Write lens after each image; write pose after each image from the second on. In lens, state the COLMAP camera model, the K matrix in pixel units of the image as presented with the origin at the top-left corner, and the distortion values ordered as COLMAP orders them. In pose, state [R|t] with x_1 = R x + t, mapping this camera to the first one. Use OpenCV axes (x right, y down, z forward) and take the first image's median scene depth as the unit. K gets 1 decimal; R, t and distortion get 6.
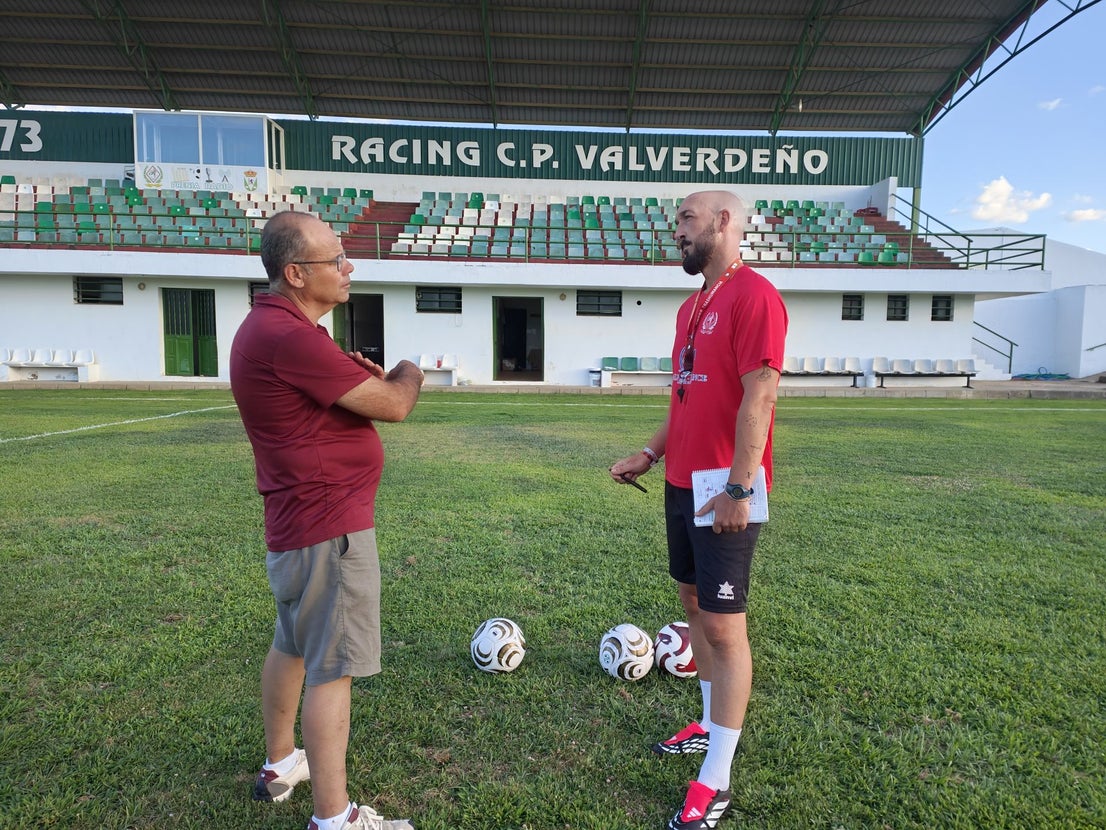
lens RADIAL K [[803.3, 0, 587.0], [0, 803.3, 416.8], [0, 0, 1]] dist [0.096003, -0.082358]
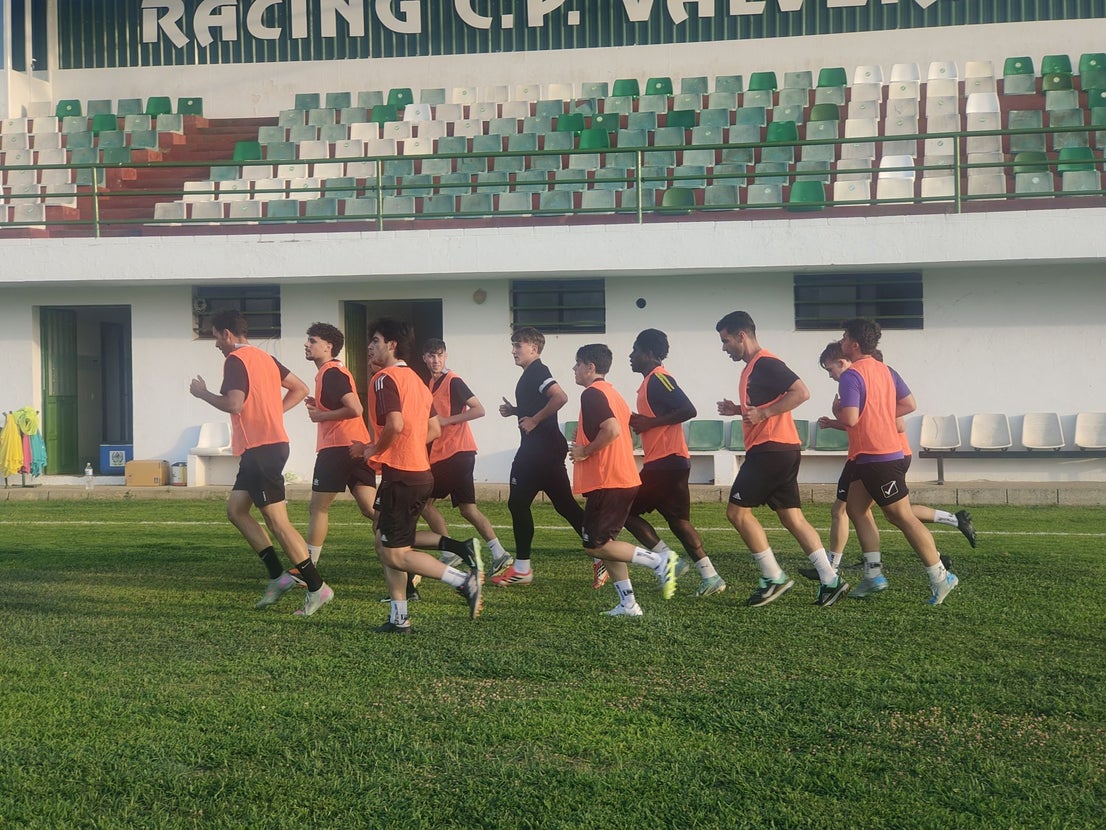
lens RADIAL K [[1788.4, 0, 549.7], [0, 1788.4, 419.2], [0, 0, 1]] dist [0.173992, 0.000000]
pose [[0.963694, -0.019619, -0.266286, 0.234502], [-0.001418, 0.996907, -0.078582, 0.003567], [0.267004, 0.076107, 0.960685, 0.008953]]
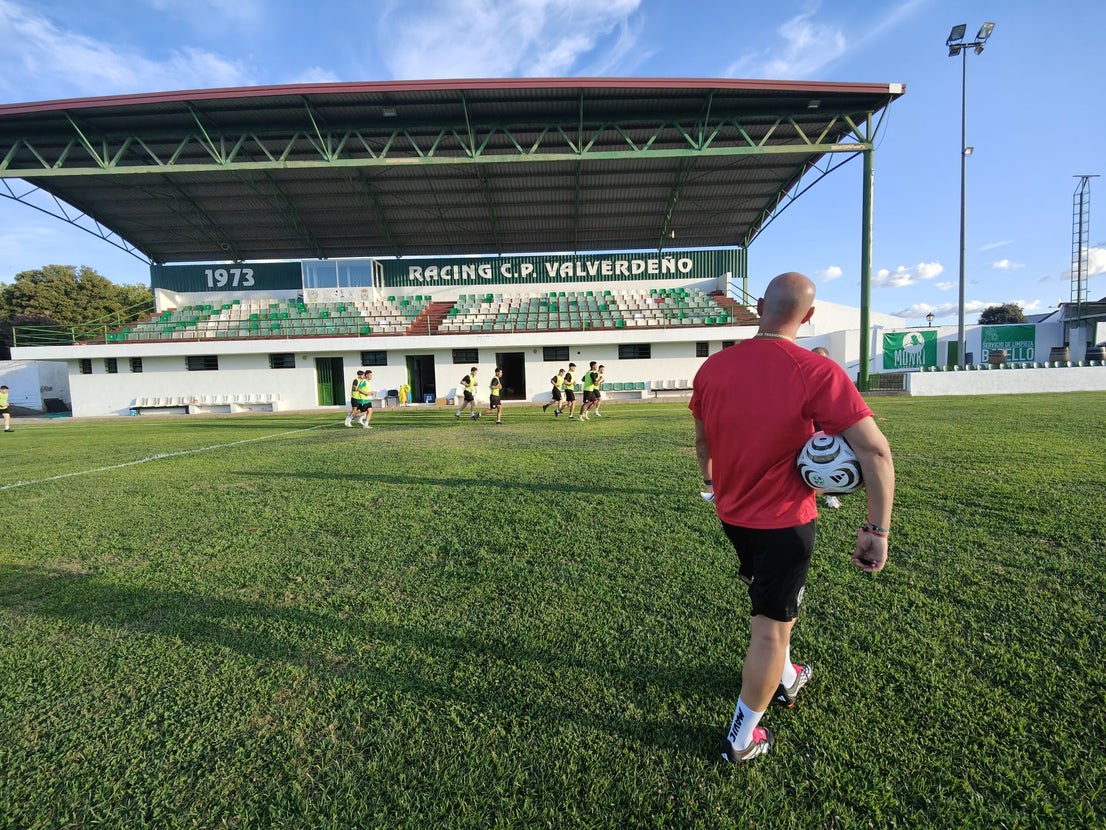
lens RADIAL K [[485.4, 0, 557.7], [0, 485.4, 412.0], [0, 0, 1]] dist [0.013773, -0.006831]
pose [[0.997757, -0.040475, -0.053319, 0.057647], [0.039940, 0.999141, -0.011071, -0.003145], [0.053721, 0.008916, 0.998516, -0.040162]]
